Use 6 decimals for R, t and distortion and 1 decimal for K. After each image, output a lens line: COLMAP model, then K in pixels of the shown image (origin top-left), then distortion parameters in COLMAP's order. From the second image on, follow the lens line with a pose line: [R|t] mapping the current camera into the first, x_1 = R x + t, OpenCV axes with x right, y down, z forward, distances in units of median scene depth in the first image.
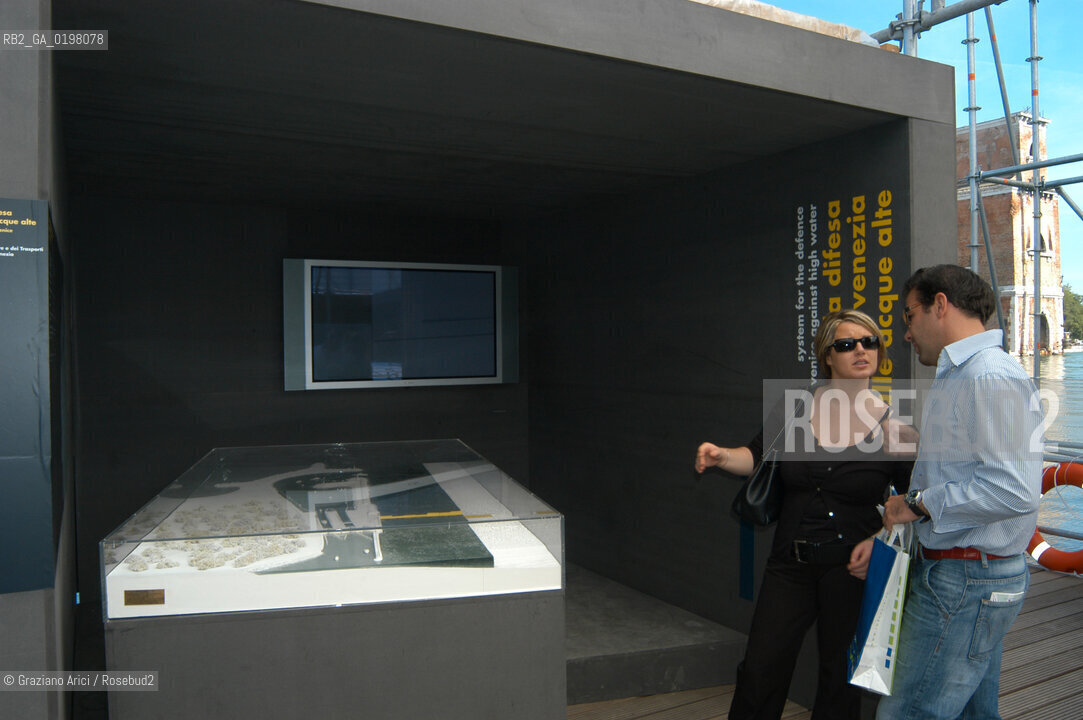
lens RADIAL K [[842.8, 0, 541.4], [0, 842.8, 371.0], [0, 0, 1]] dist [-0.124131, 0.101365]
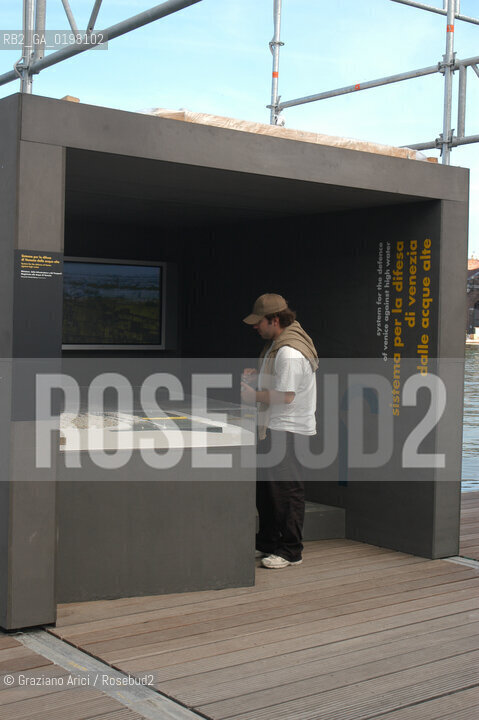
lens RADIAL K [[1029.8, 0, 239.5], [0, 1029.8, 360.0], [0, 0, 1]] dist [-0.020999, -0.013727]
pose [[0.988437, 0.023349, 0.149822, -0.290814], [-0.023781, 0.999717, 0.001095, 0.044558], [-0.149754, -0.004645, 0.988712, -1.067090]]
